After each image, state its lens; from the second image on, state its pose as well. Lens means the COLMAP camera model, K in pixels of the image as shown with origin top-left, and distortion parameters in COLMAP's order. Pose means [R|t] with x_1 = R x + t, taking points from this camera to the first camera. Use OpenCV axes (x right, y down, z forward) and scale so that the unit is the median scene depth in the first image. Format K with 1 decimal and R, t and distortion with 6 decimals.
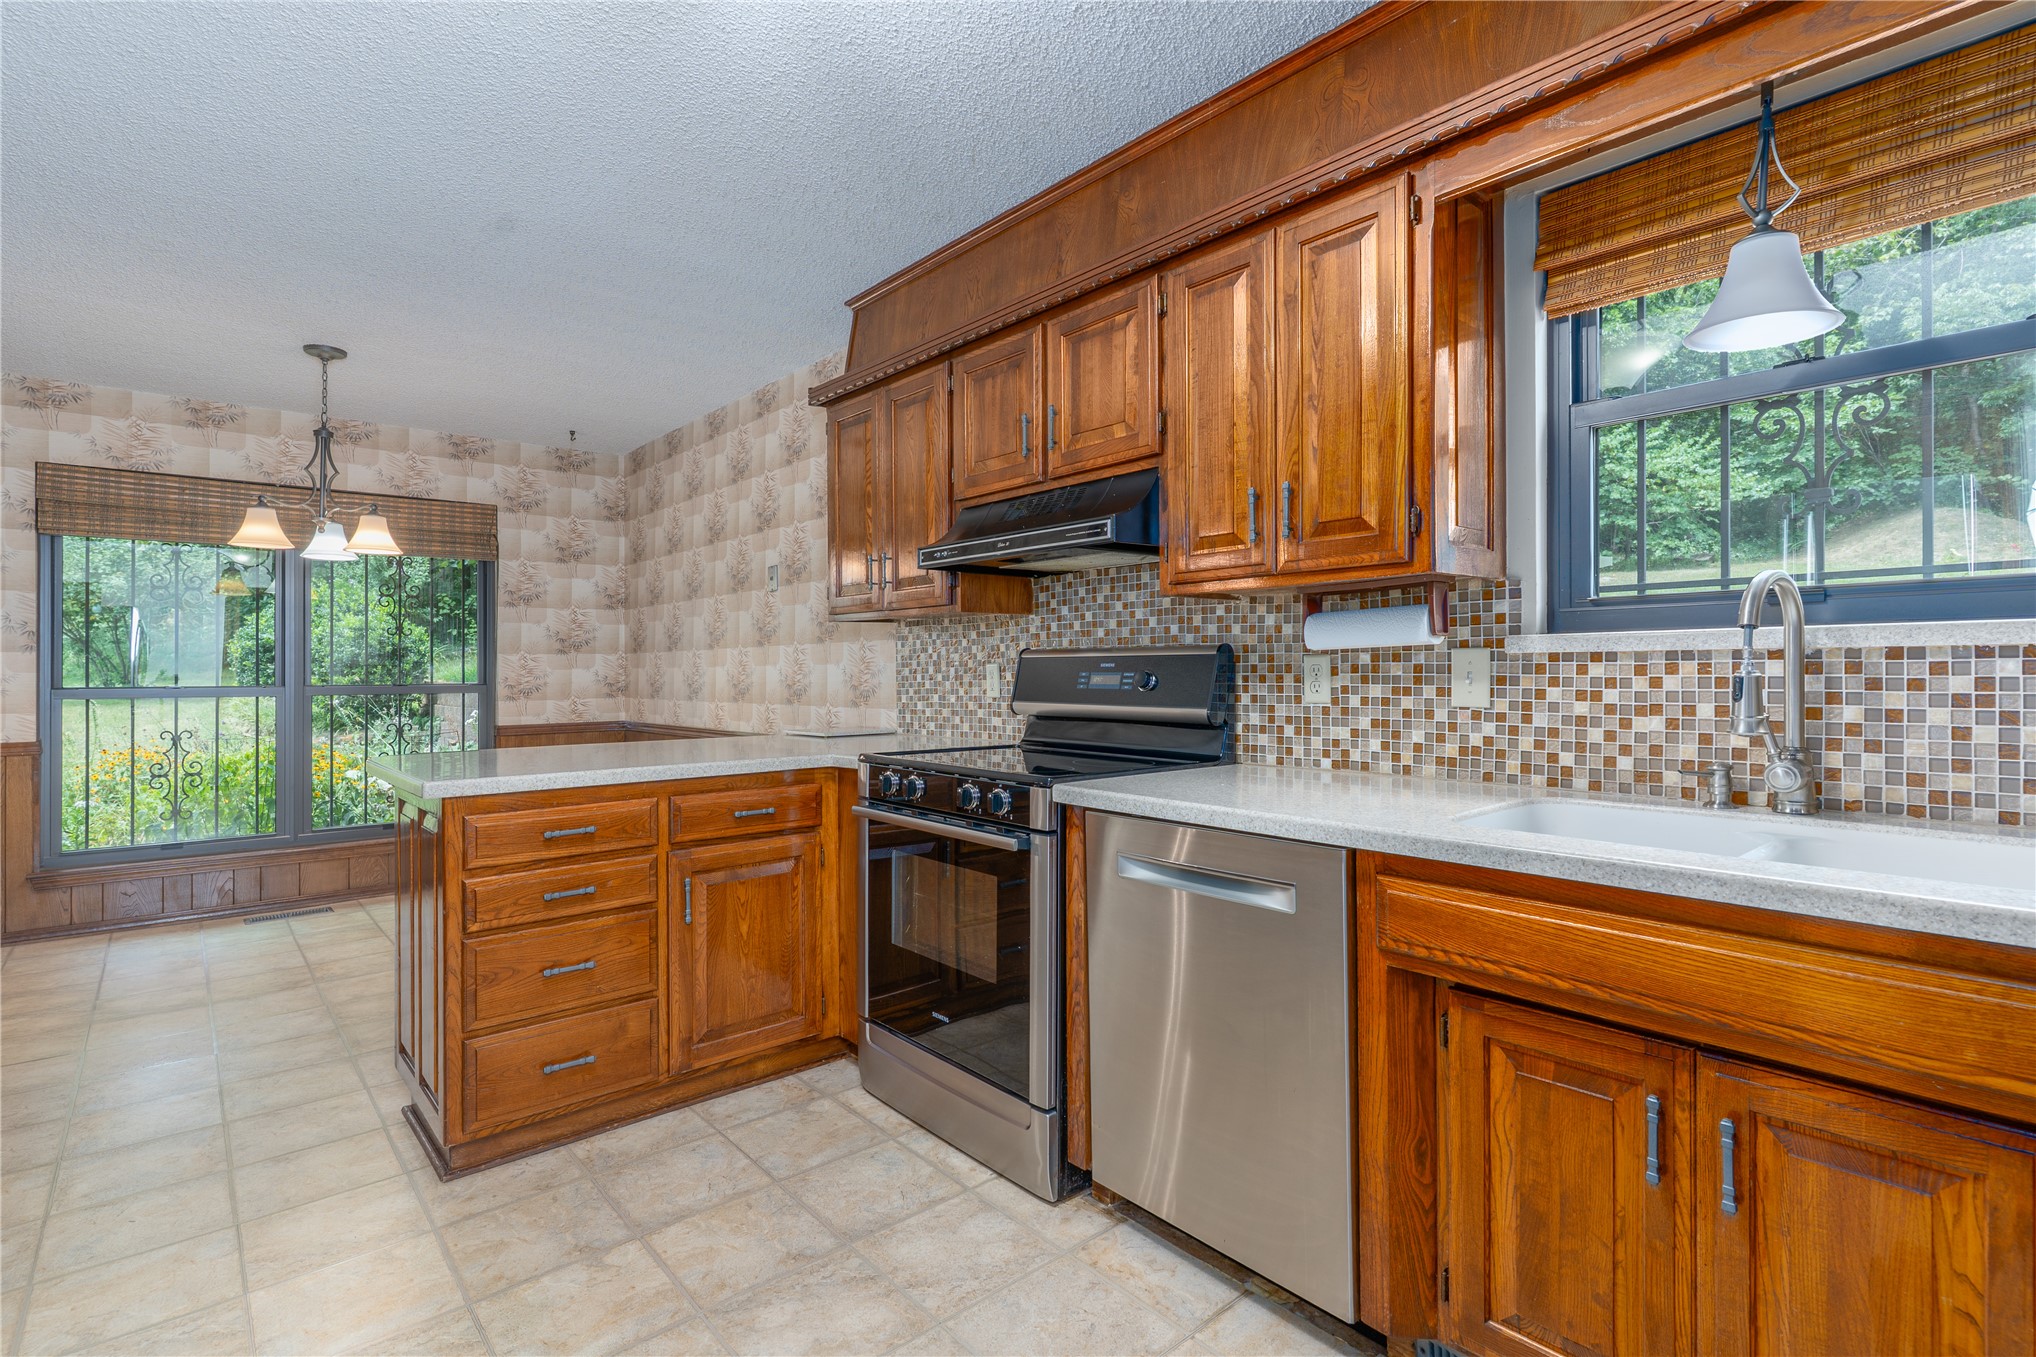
lens RADIAL K [[970.1, 0, 1019.5], [0, 970.1, 665.6], [0, 0, 1]] dist [-0.000382, -0.001652]
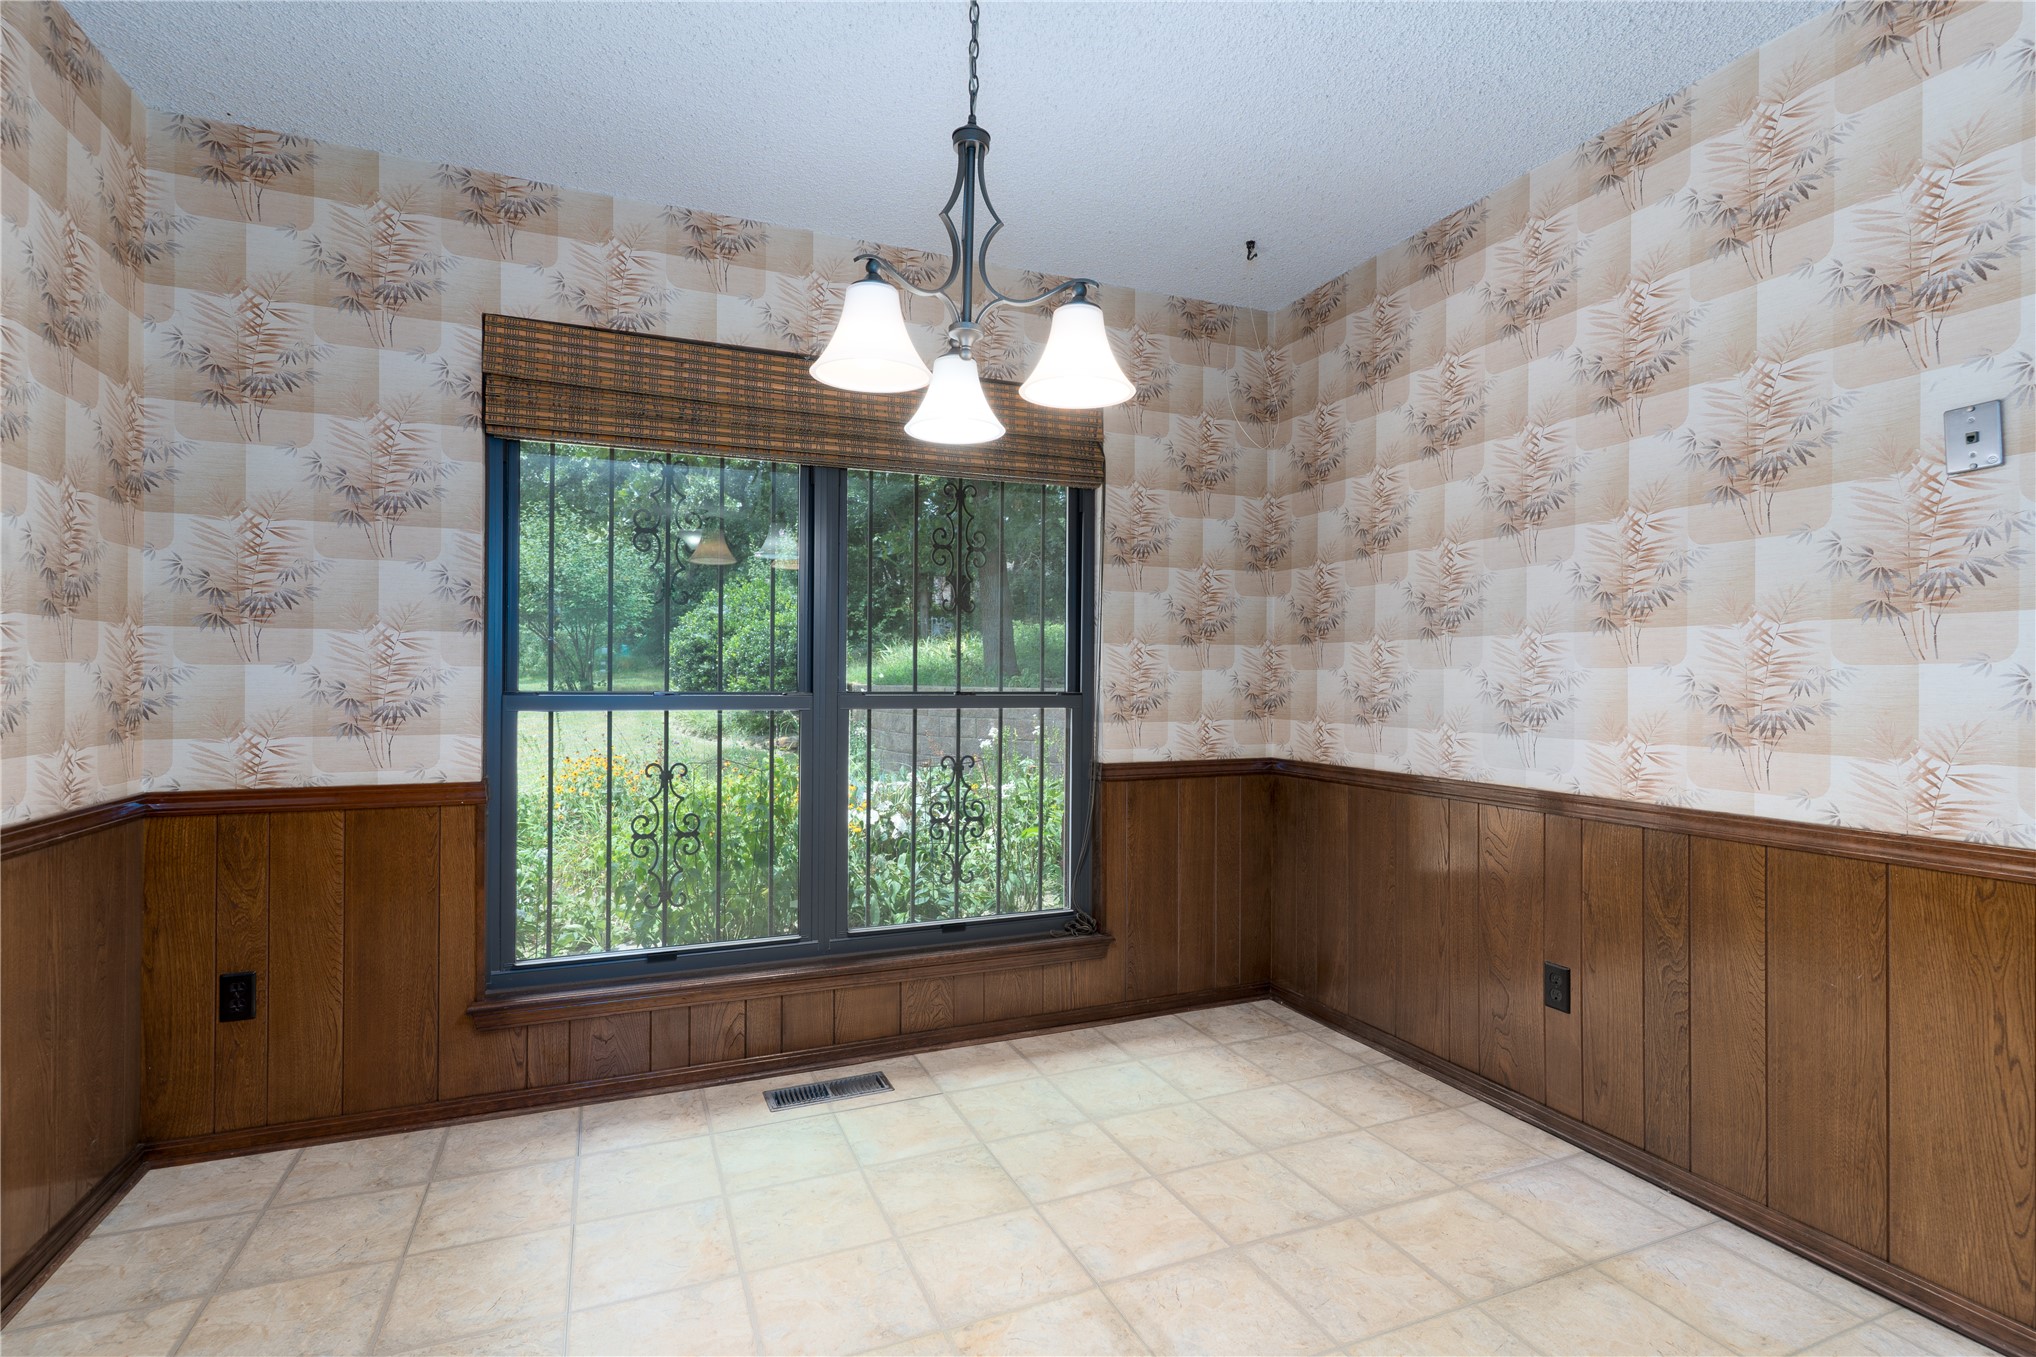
lens RADIAL K [[963.6, 0, 1013.2], [0, 963.6, 680.4], [0, 0, 1]] dist [0.002526, 0.000101]
pose [[0.948587, 0.013087, -0.316247, -0.464865], [-0.010130, 0.999888, 0.010992, 0.005638], [0.316355, -0.007223, 0.948613, 0.485174]]
